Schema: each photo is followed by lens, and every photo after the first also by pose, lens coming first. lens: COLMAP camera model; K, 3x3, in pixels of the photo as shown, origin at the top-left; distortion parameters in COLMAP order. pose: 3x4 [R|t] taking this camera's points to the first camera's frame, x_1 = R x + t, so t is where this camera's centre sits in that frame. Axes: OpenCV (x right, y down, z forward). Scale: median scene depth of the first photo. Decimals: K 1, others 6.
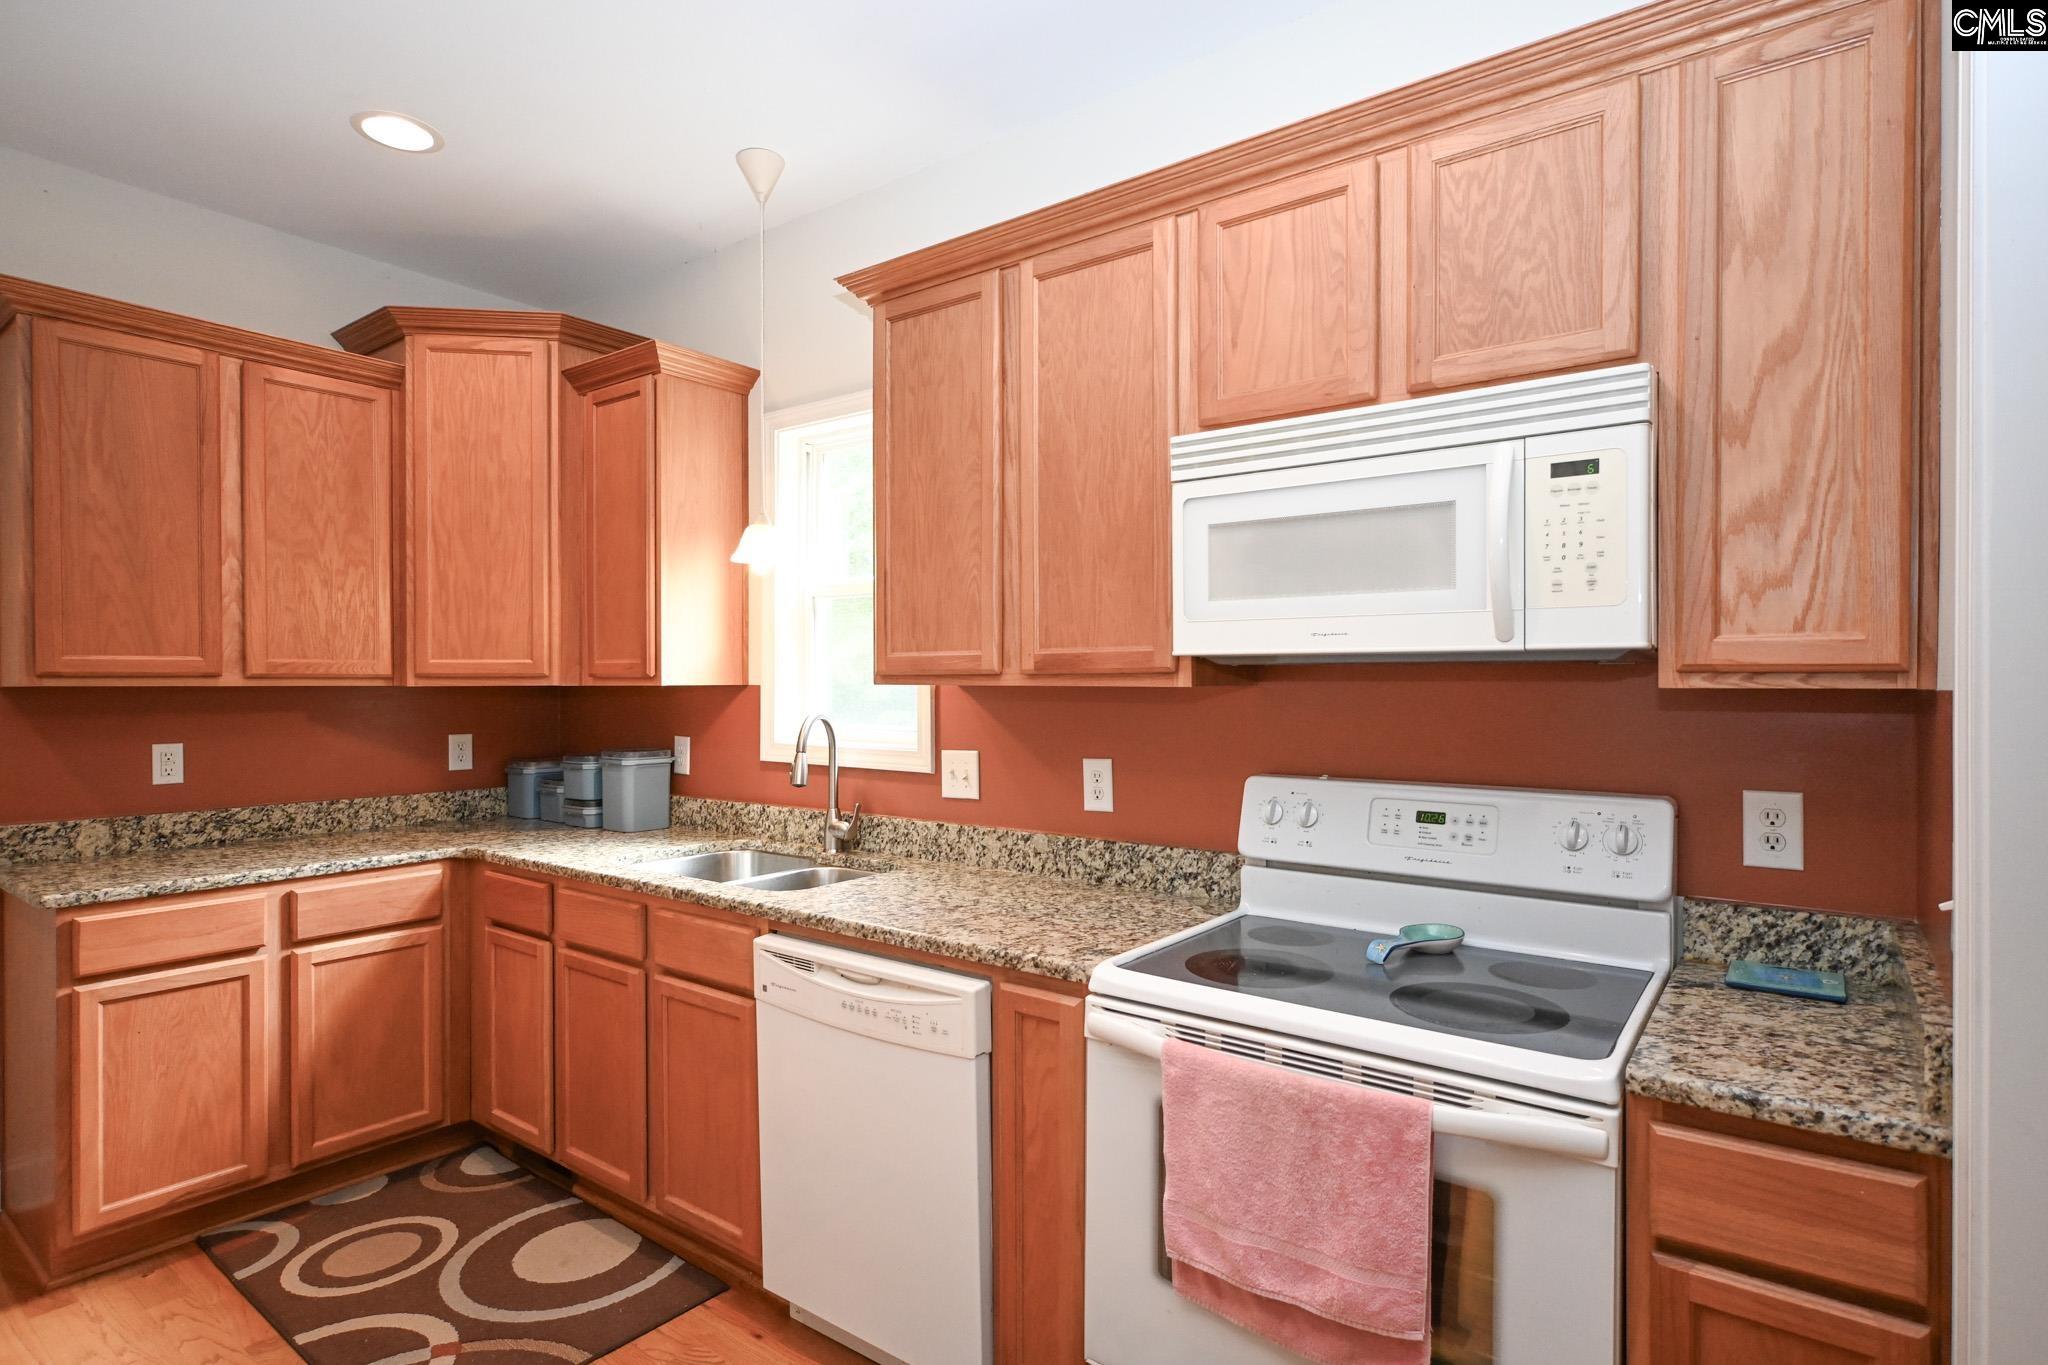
lens RADIAL K [[1055.8, 0, 1024.0], [0, 1055.8, 682.5], [0, 0, 1]] dist [-0.002104, 0.002490]
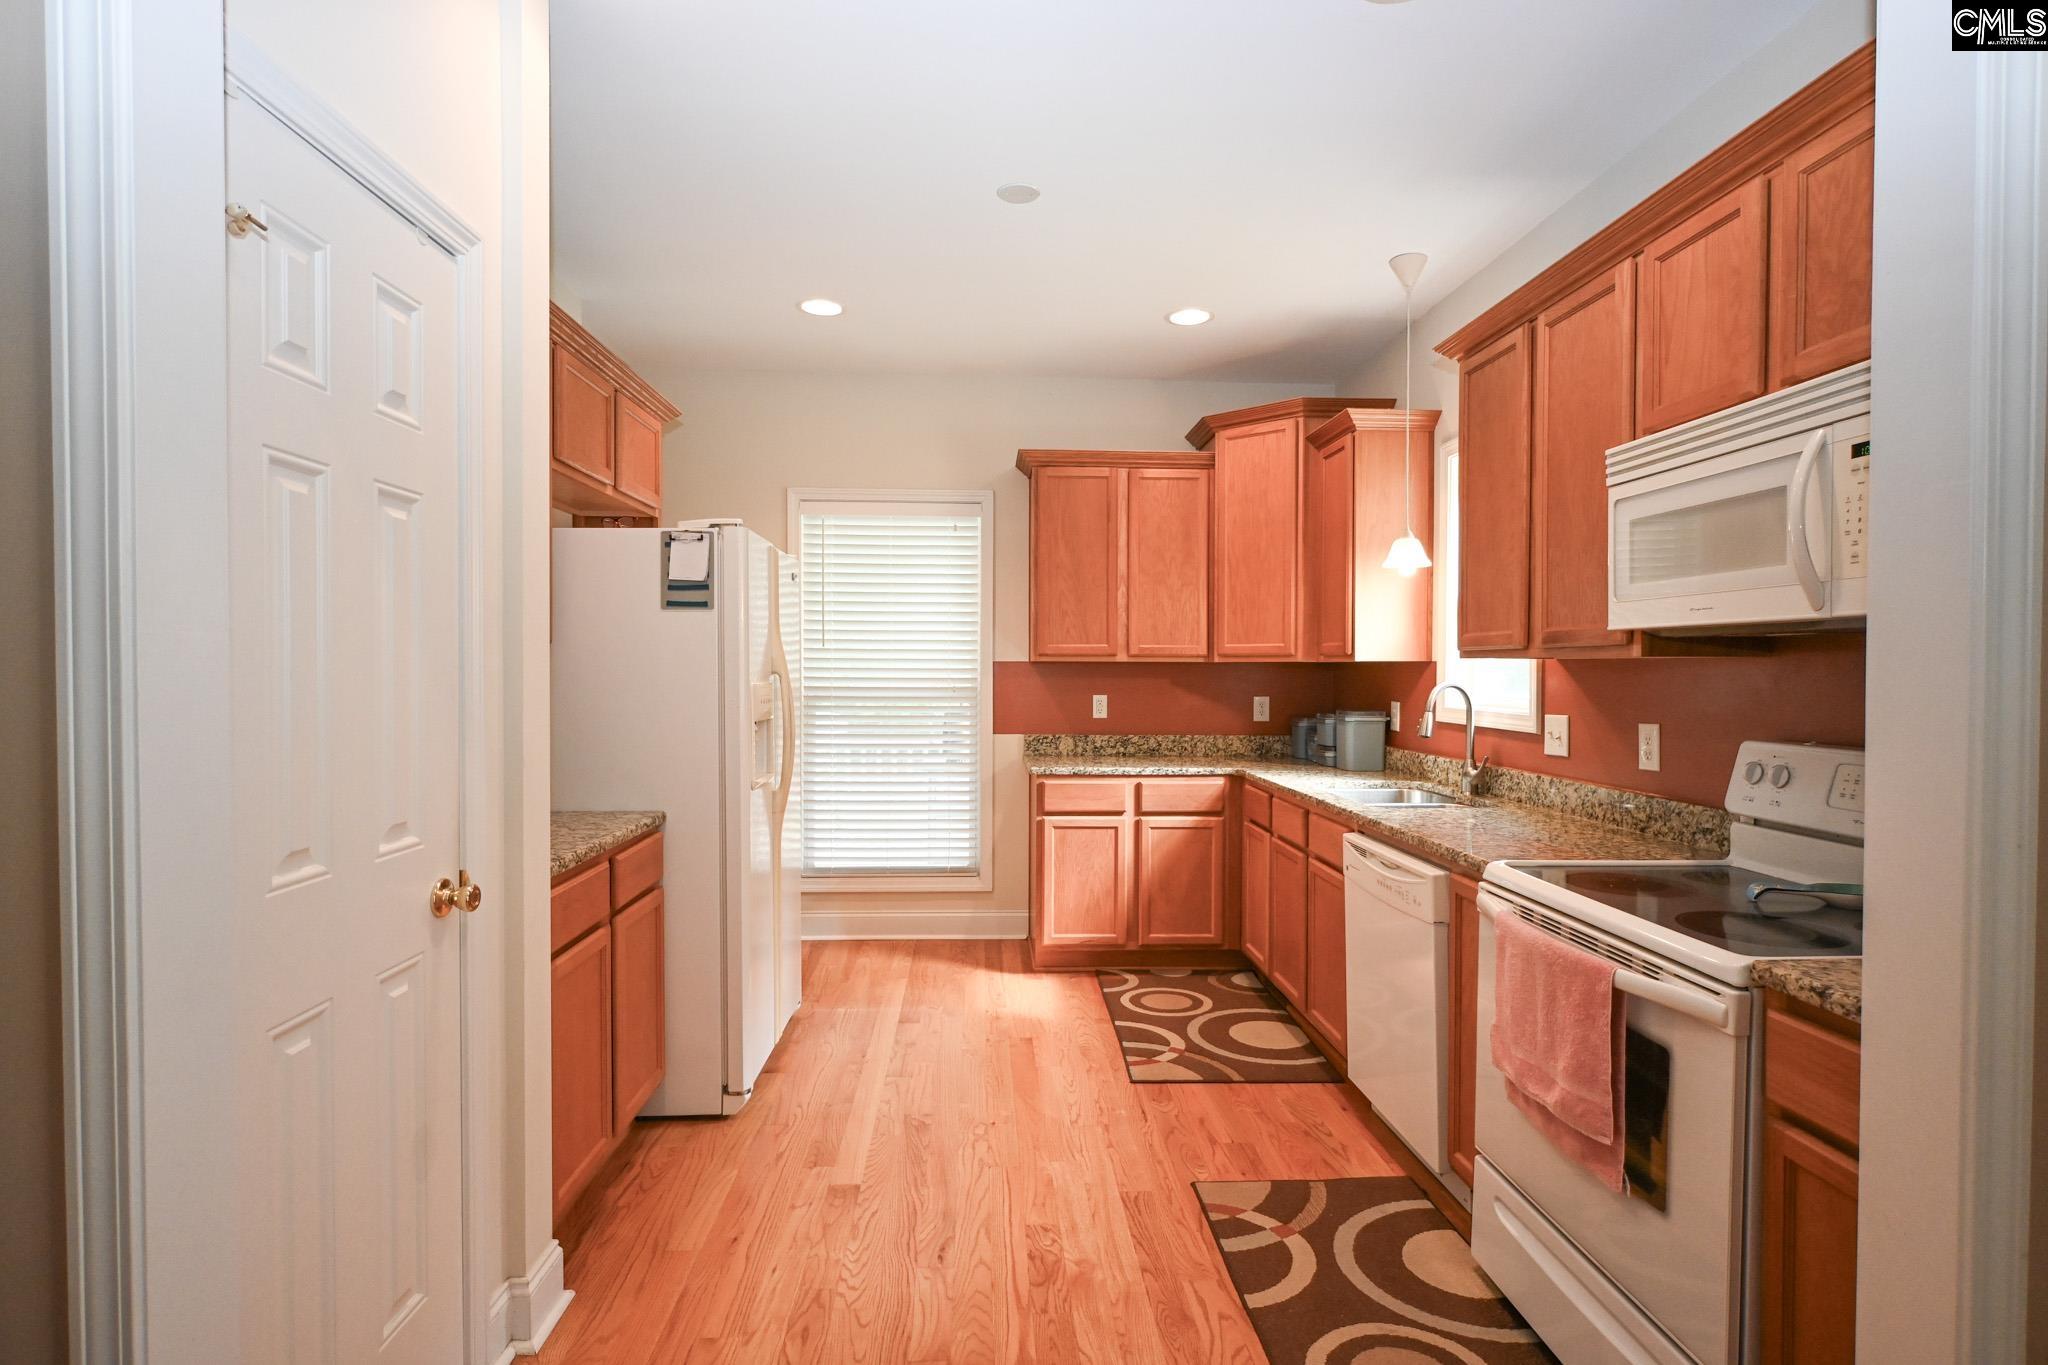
lens RADIAL K [[1017.1, 0, 1031.5], [0, 1017.1, 684.3], [0, 0, 1]] dist [-0.001169, 0.000009]
pose [[0.646520, 0.016539, -0.762717, 0.447420], [-0.006130, 0.999845, 0.016484, 0.015759], [0.762872, -0.005982, 0.646522, -0.190417]]
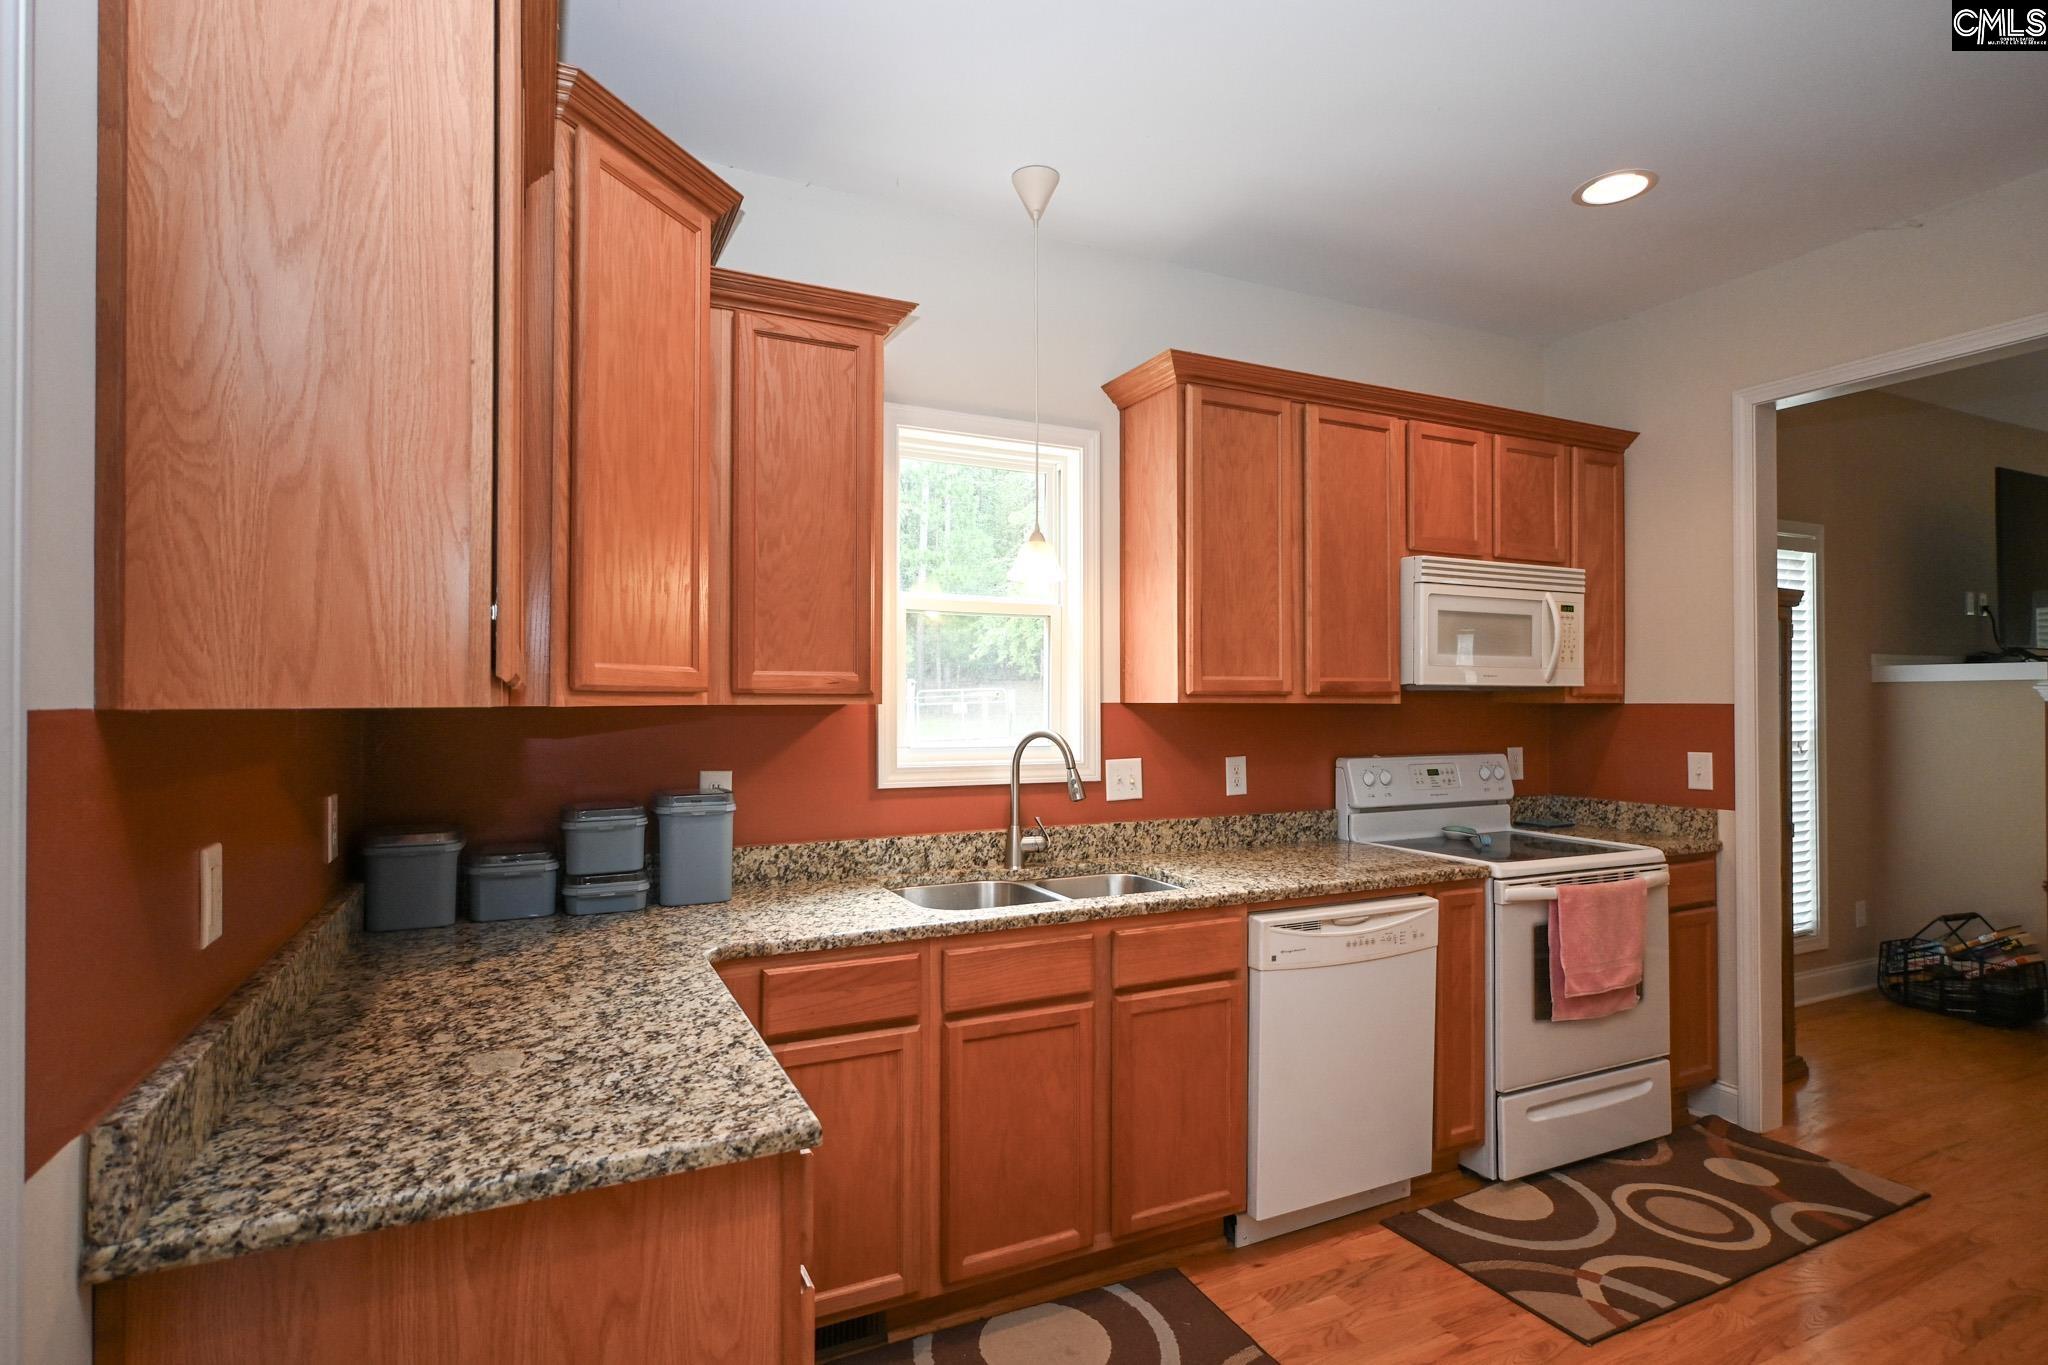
lens RADIAL K [[1017.1, 0, 1031.5], [0, 1017.1, 684.3], [0, 0, 1]] dist [-0.001169, 0.000009]
pose [[0.453936, 0.015896, 0.890893, -1.172621], [0.000754, 0.999834, -0.018224, 0.002047], [-0.891034, 0.008945, 0.453848, 0.607900]]
